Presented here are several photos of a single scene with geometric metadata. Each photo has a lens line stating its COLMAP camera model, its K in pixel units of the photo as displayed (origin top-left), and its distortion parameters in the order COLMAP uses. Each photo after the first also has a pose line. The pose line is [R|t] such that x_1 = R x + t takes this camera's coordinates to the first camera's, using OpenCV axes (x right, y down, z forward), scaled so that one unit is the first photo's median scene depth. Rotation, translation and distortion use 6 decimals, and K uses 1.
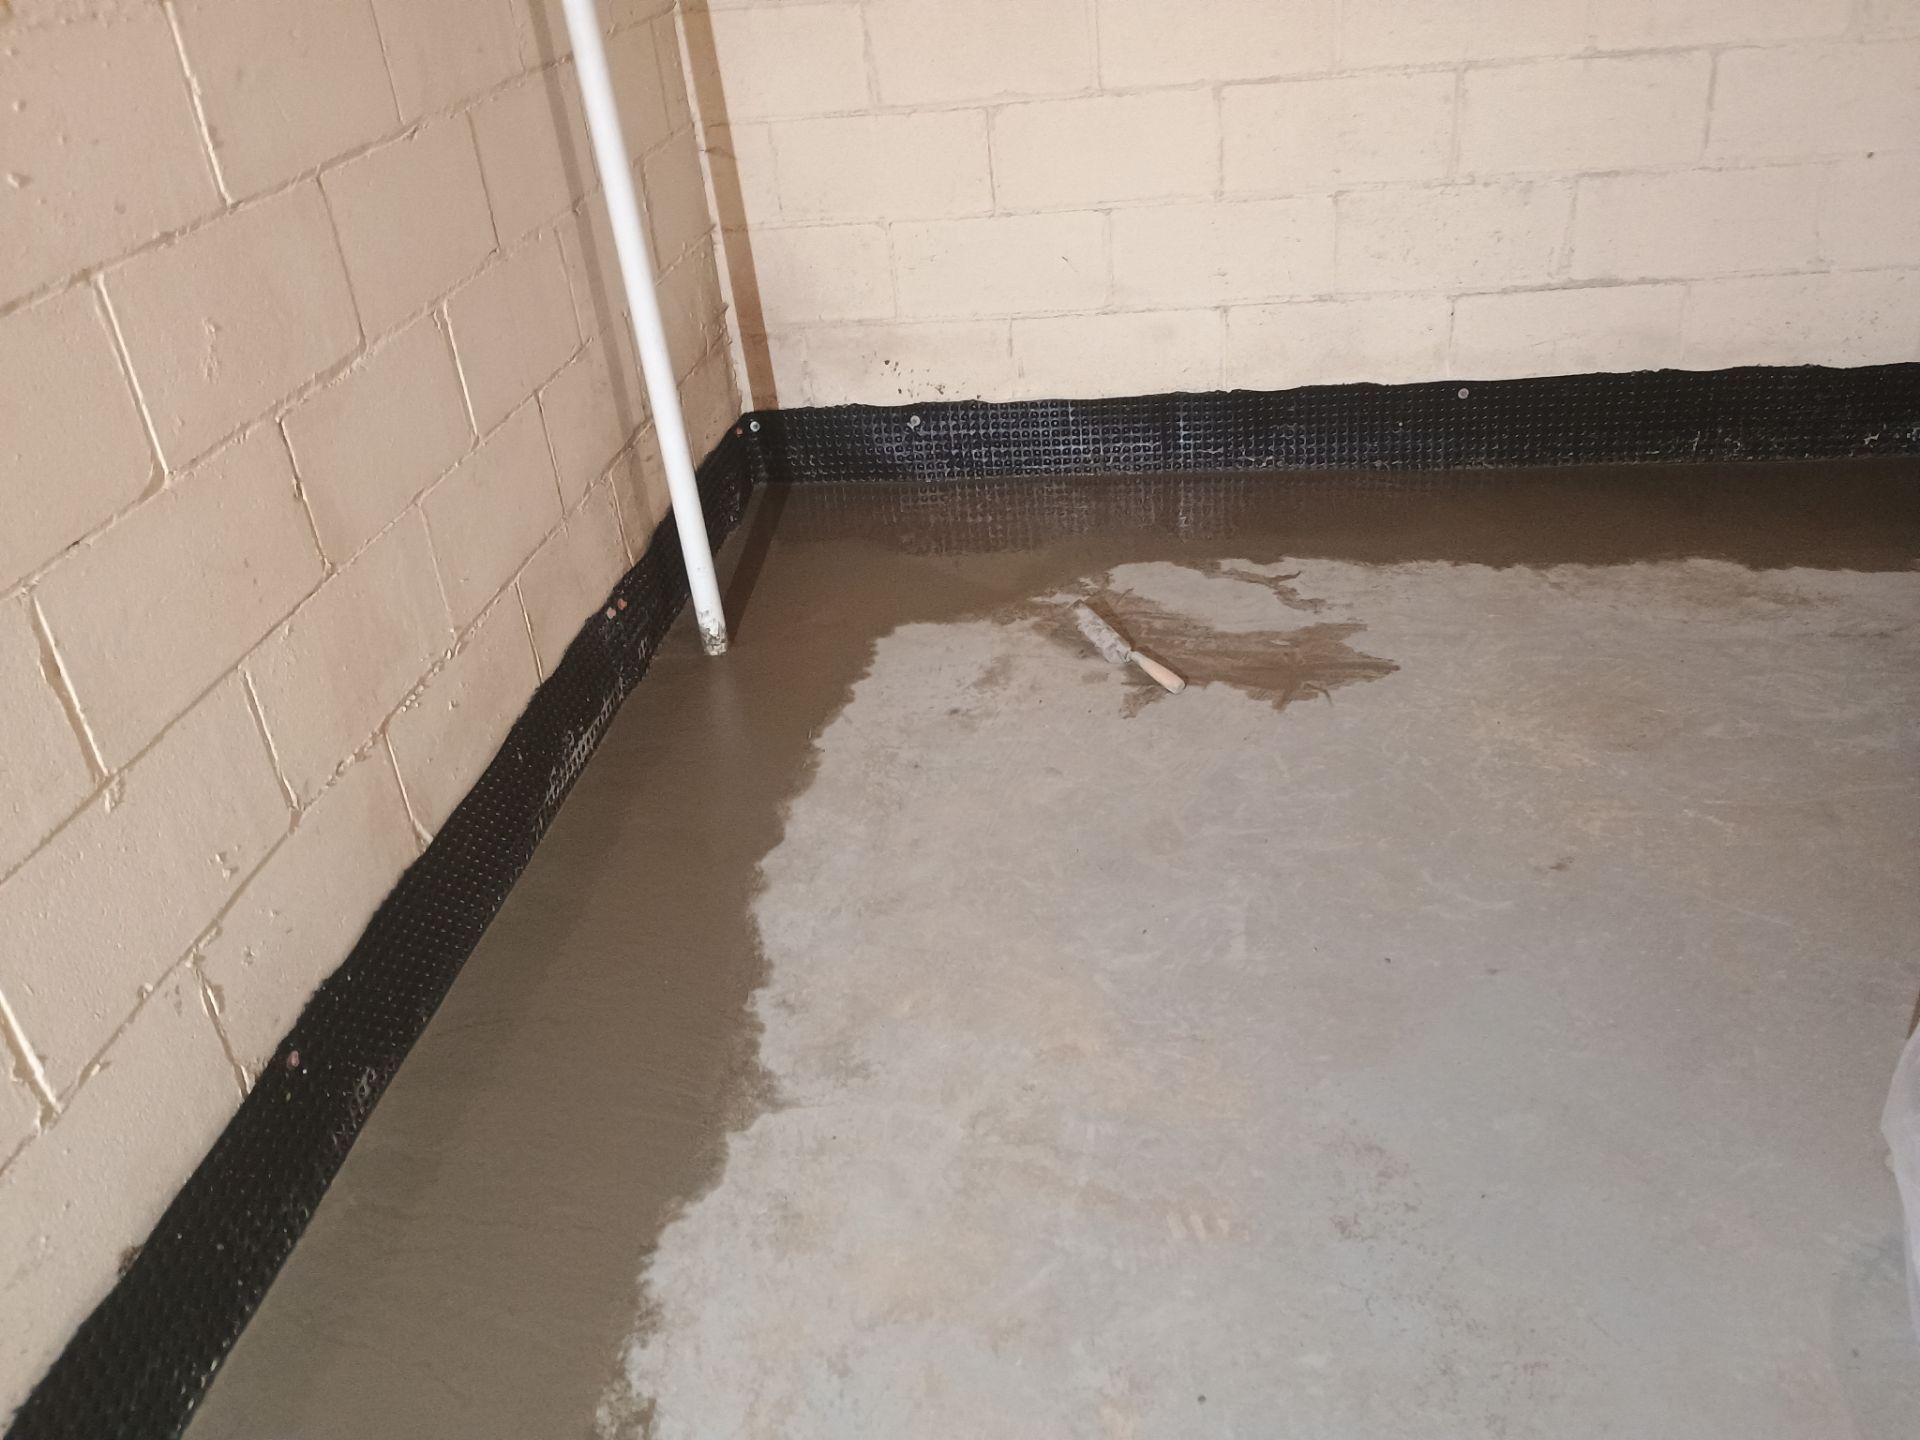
lens RADIAL K [[1675.5, 0, 934.4], [0, 1675.5, 724.7], [0, 0, 1]] dist [0.060538, -0.012837]
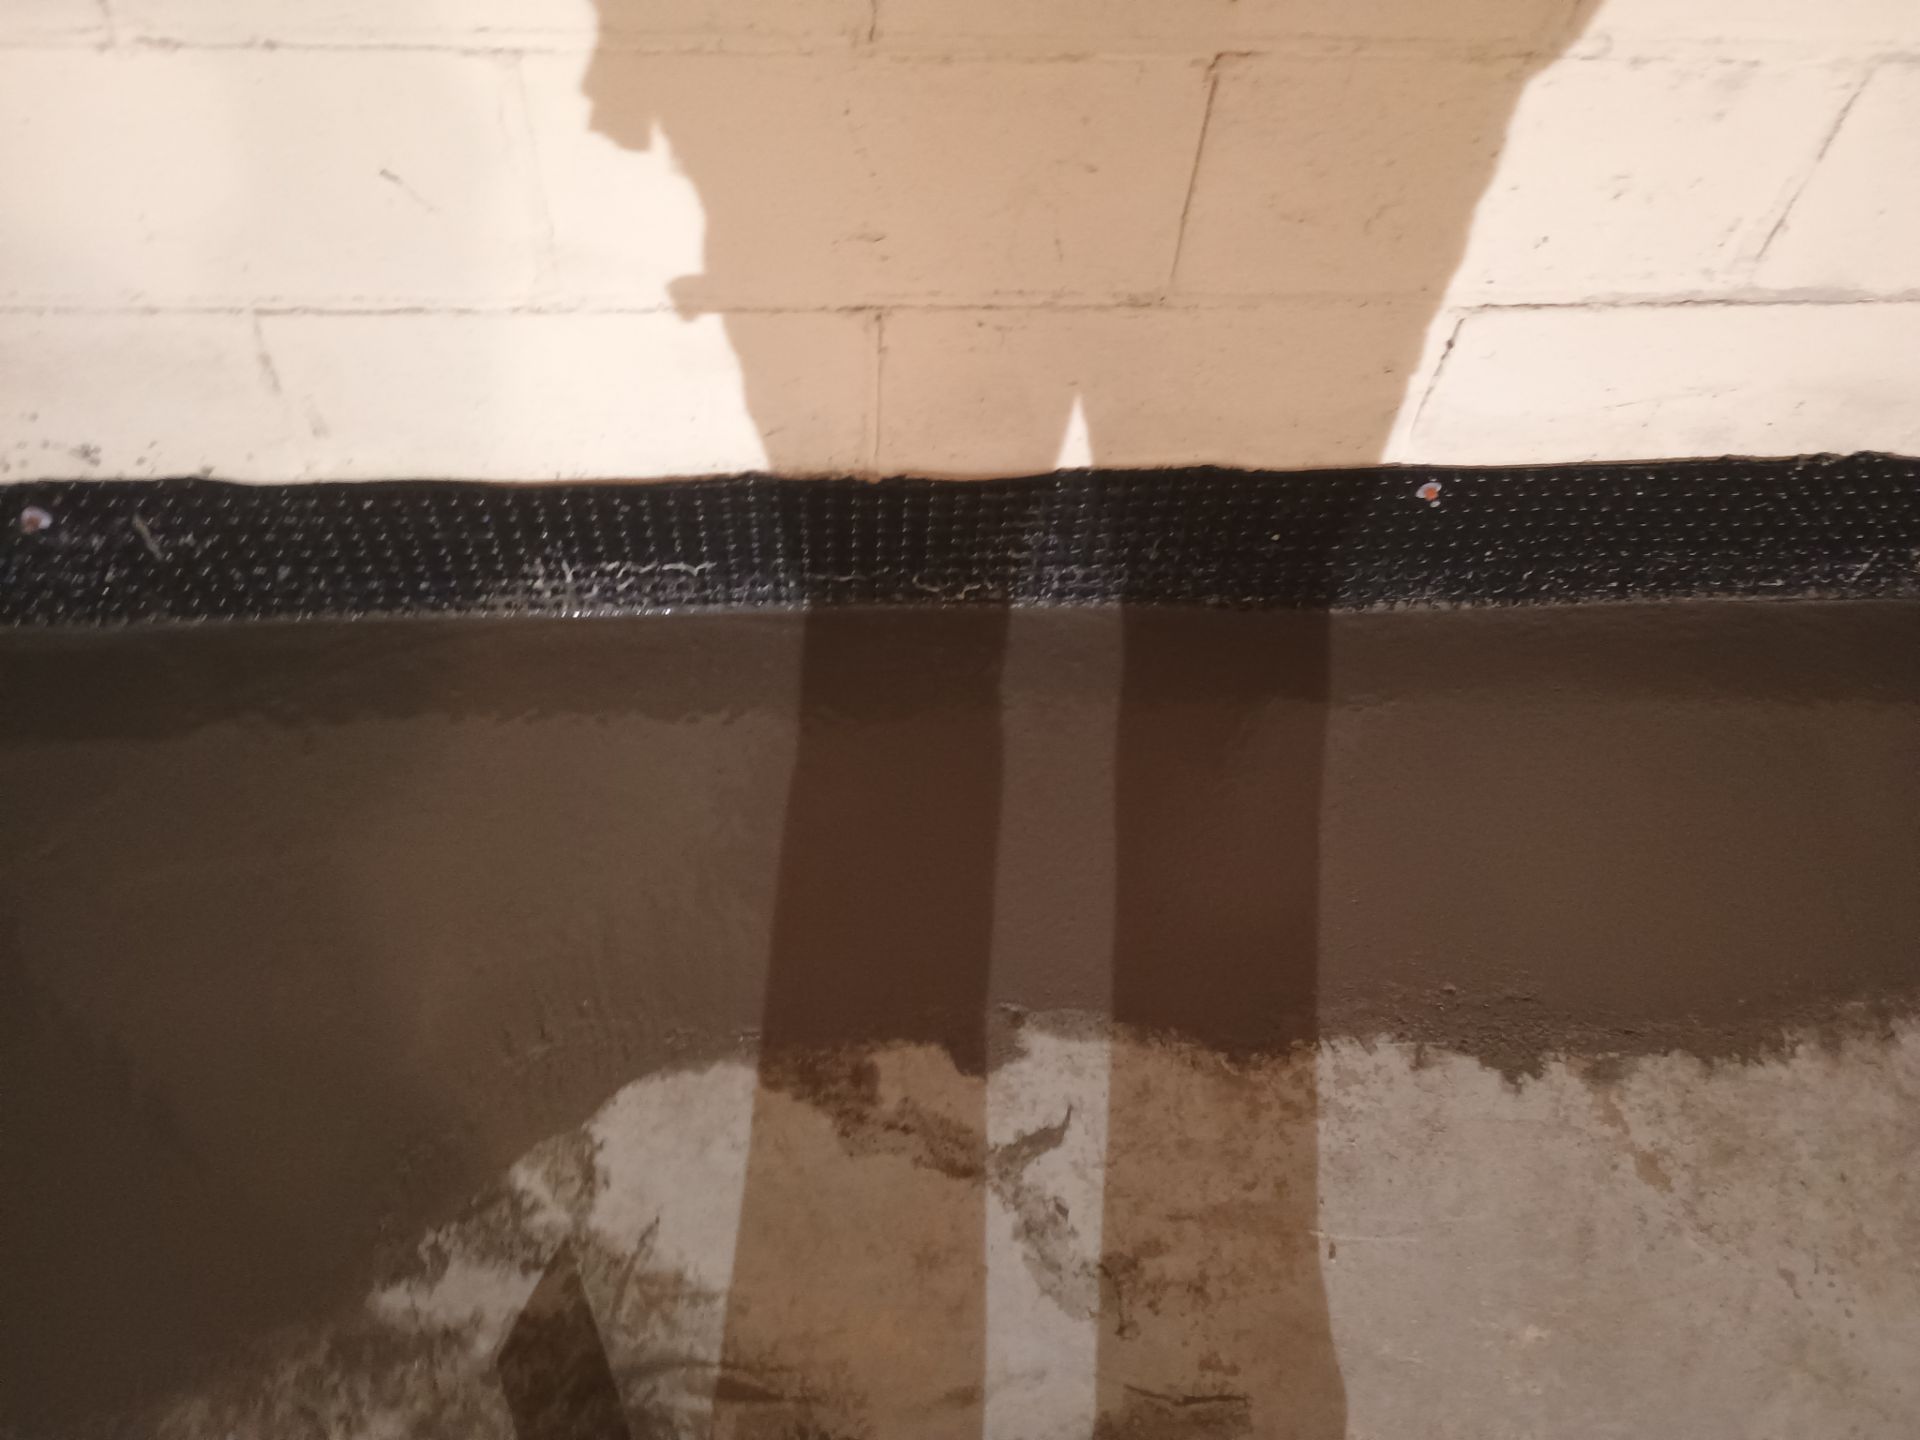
lens RADIAL K [[1650.1, 0, 960.6], [0, 1650.1, 709.0], [0, 0, 1]] dist [0.075655, -0.090654]
pose [[0.965835, -0.090086, 0.242998, 0.101027], [-0.028047, 0.895799, 0.443574, -0.347214], [-0.257637, -0.435234, 0.862667, 0.687902]]
